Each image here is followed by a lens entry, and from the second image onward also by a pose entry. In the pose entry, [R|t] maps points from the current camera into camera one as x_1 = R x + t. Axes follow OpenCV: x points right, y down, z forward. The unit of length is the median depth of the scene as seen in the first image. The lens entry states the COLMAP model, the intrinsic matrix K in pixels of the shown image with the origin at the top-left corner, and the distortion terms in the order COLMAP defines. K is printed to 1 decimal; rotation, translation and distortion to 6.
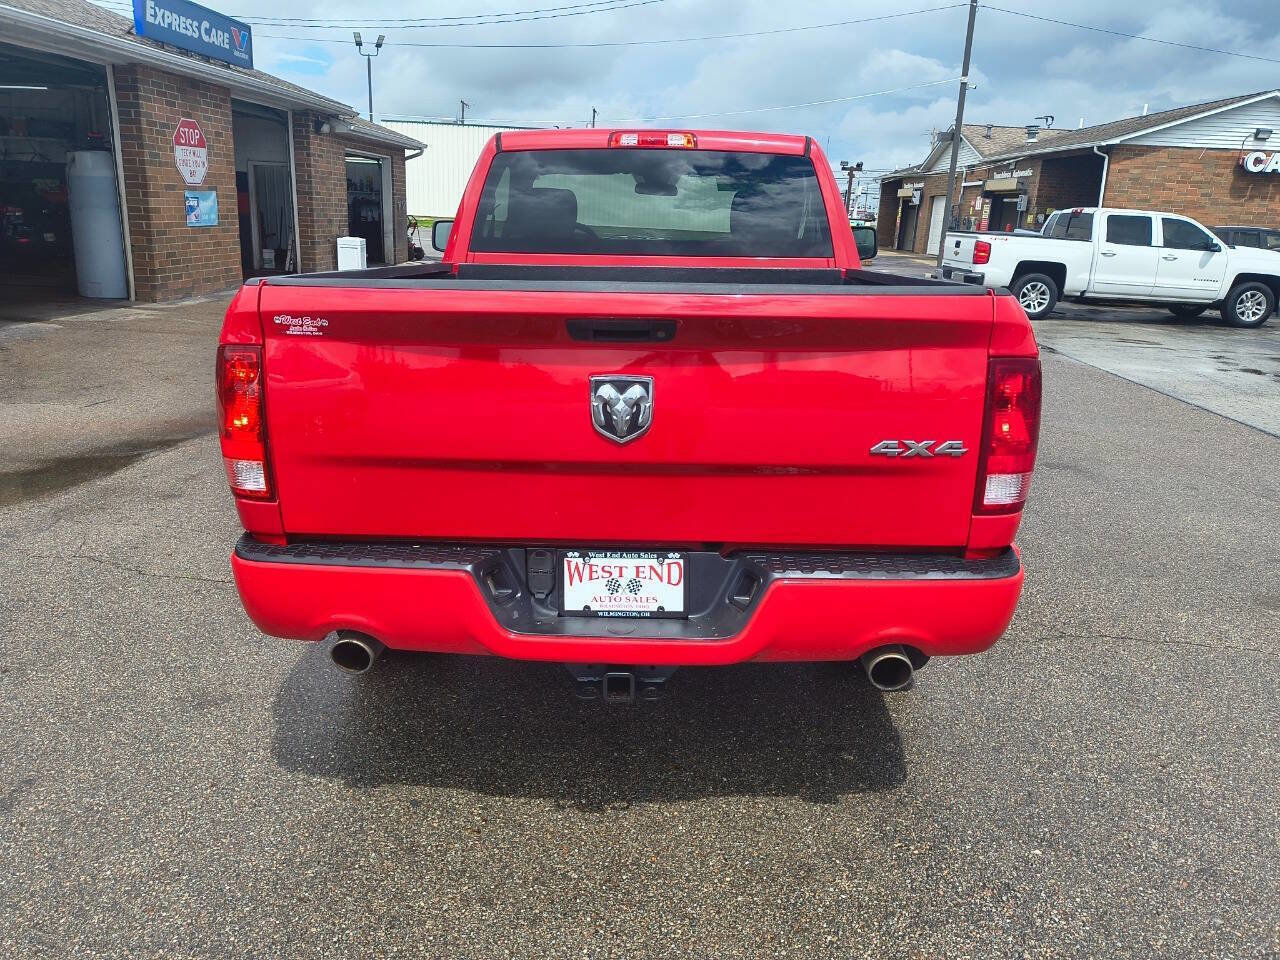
lens RADIAL K [[929.5, 0, 667.0], [0, 929.5, 464.7], [0, 0, 1]] dist [0.035509, -0.036169]
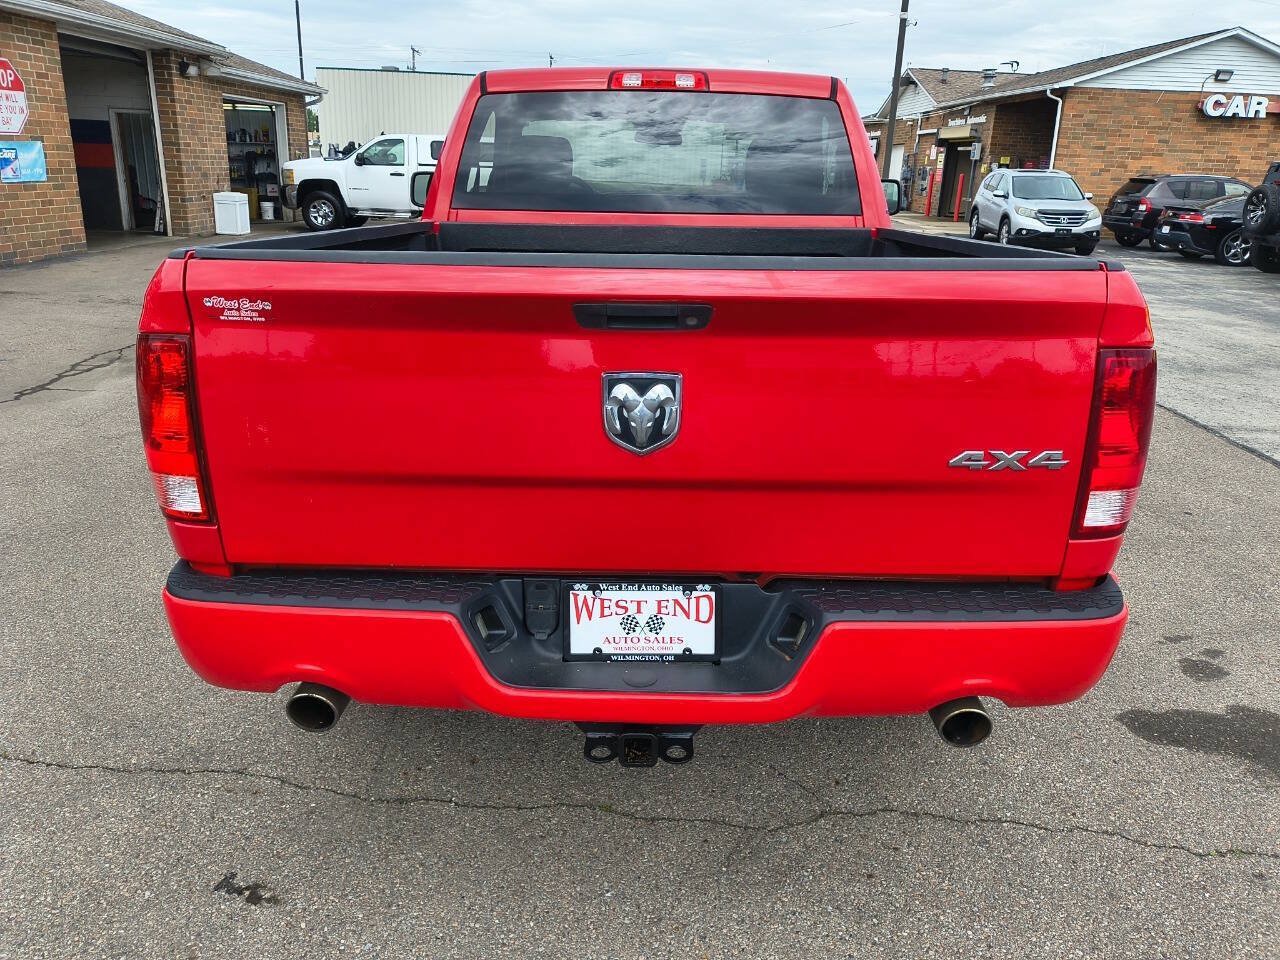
lens RADIAL K [[929.5, 0, 654.9], [0, 929.5, 480.0], [0, 0, 1]] dist [0.035509, -0.036169]
pose [[0.999991, -0.002409, -0.003437, -0.032834], [0.002616, 0.998098, 0.061596, -0.049408], [0.003282, -0.061604, 0.998095, 0.187078]]
